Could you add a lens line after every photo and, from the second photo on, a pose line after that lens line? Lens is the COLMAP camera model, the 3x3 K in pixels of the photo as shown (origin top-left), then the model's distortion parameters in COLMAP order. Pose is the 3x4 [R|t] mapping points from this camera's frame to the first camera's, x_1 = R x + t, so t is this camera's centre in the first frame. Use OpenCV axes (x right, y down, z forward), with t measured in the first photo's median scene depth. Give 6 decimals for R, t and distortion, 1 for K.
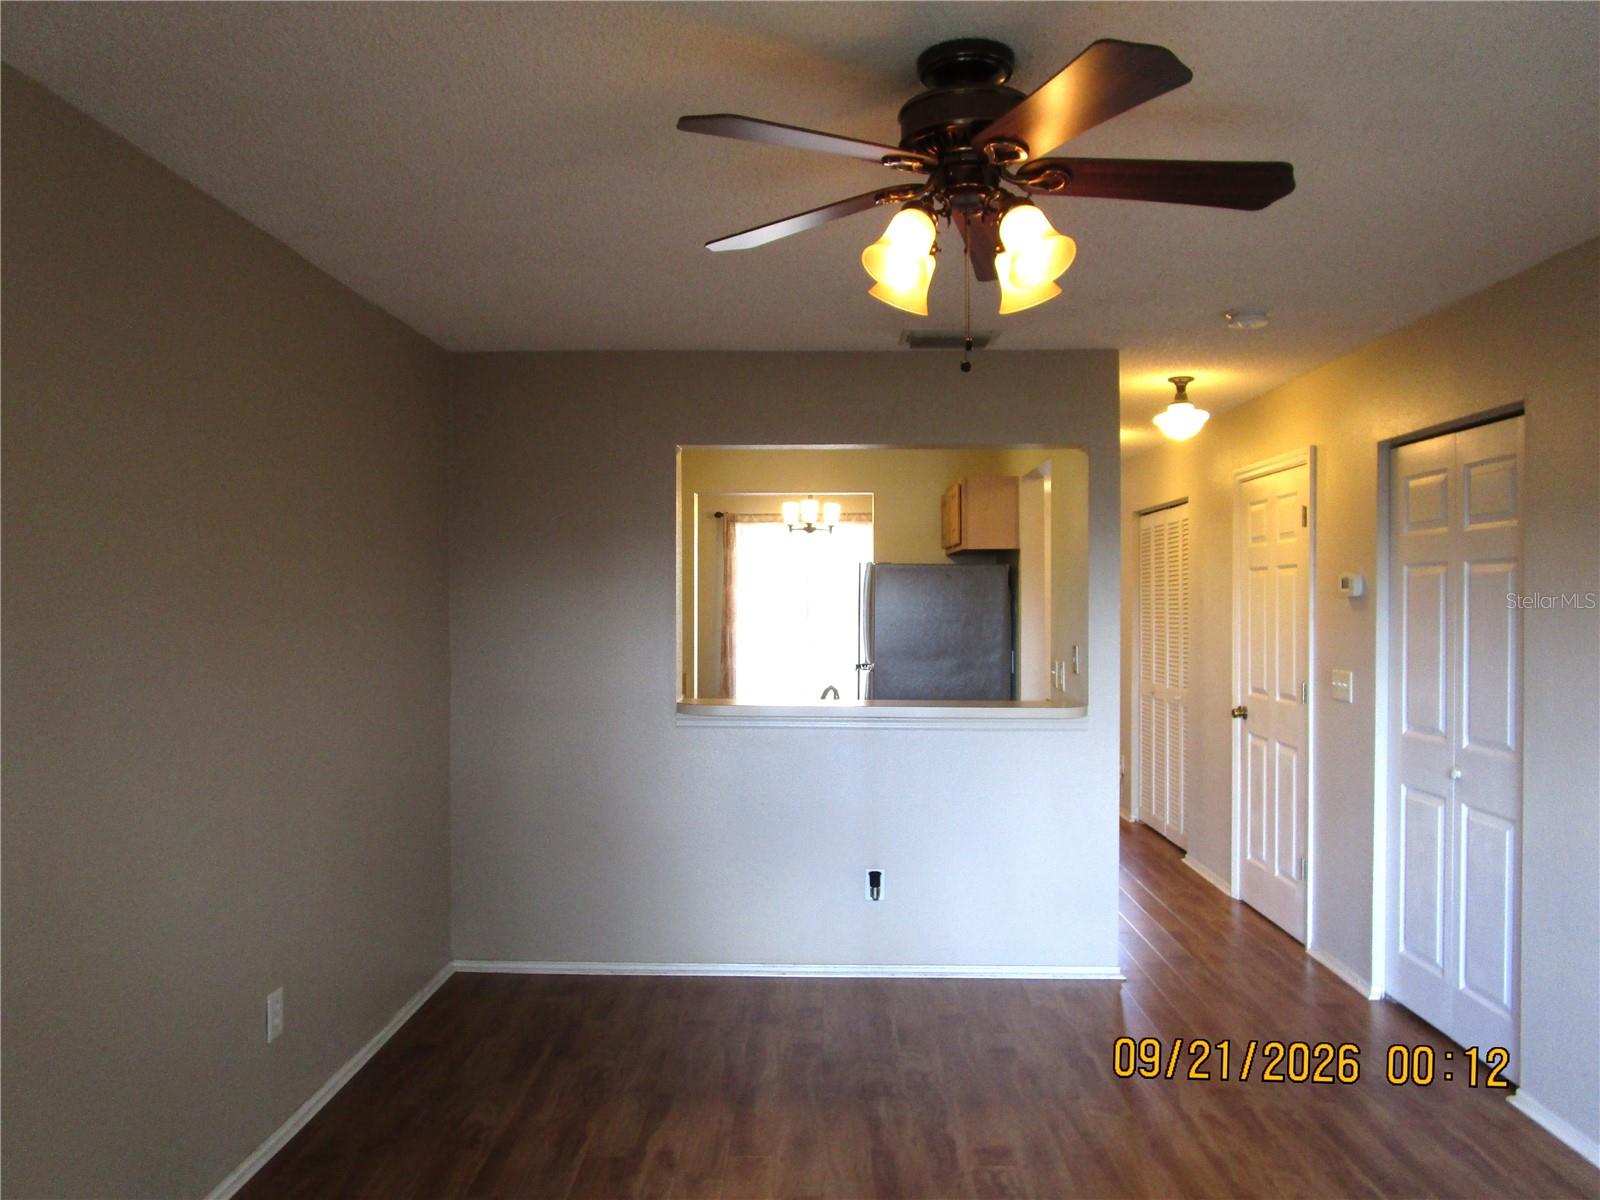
lens RADIAL K [[1133.1, 0, 800.0], [0, 1133.1, 600.0], [0, 0, 1]] dist [-0.027967, -0.003333]
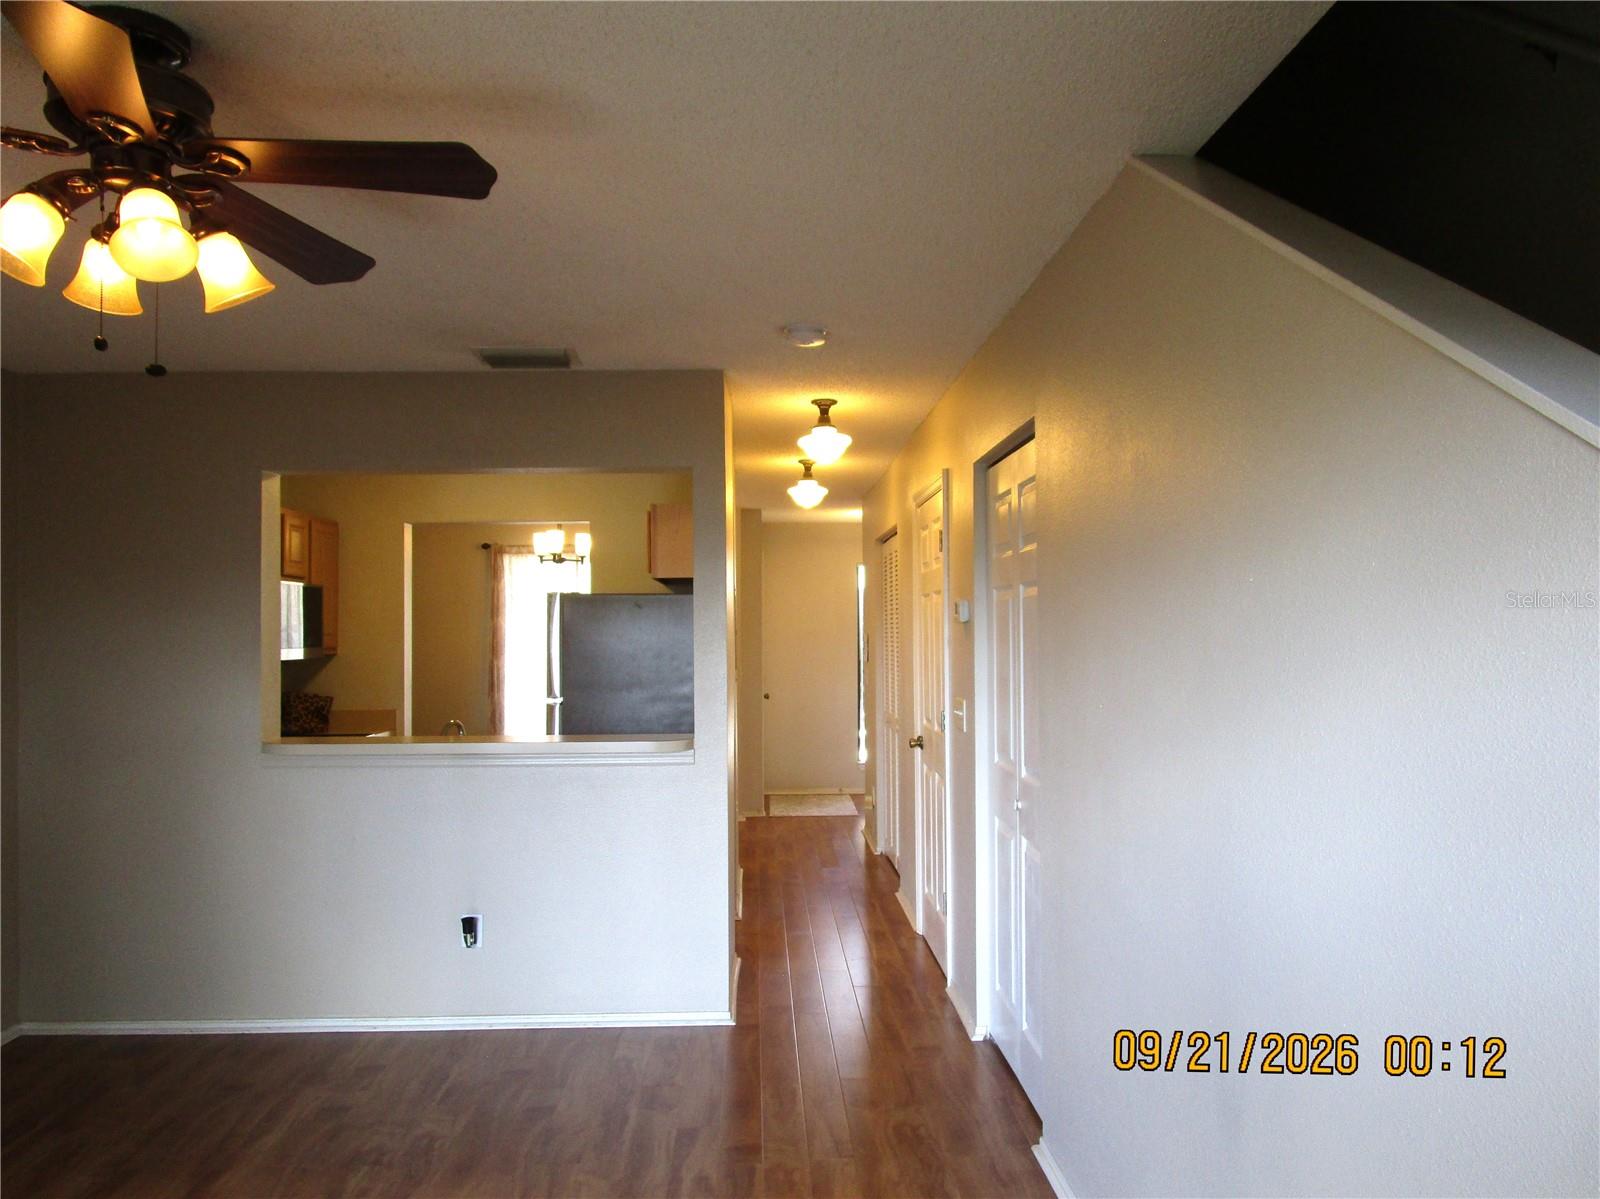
lens RADIAL K [[1125.6, 0, 800.0], [0, 1125.6, 599.5], [0, 0, 1]] dist [-0.025538, -0.001605]
pose [[0.997726, -0.008356, 0.066875, 0.279193], [0.010370, 0.999501, -0.029824, 0.004931], [-0.066592, 0.030449, 0.997316, 0.036576]]
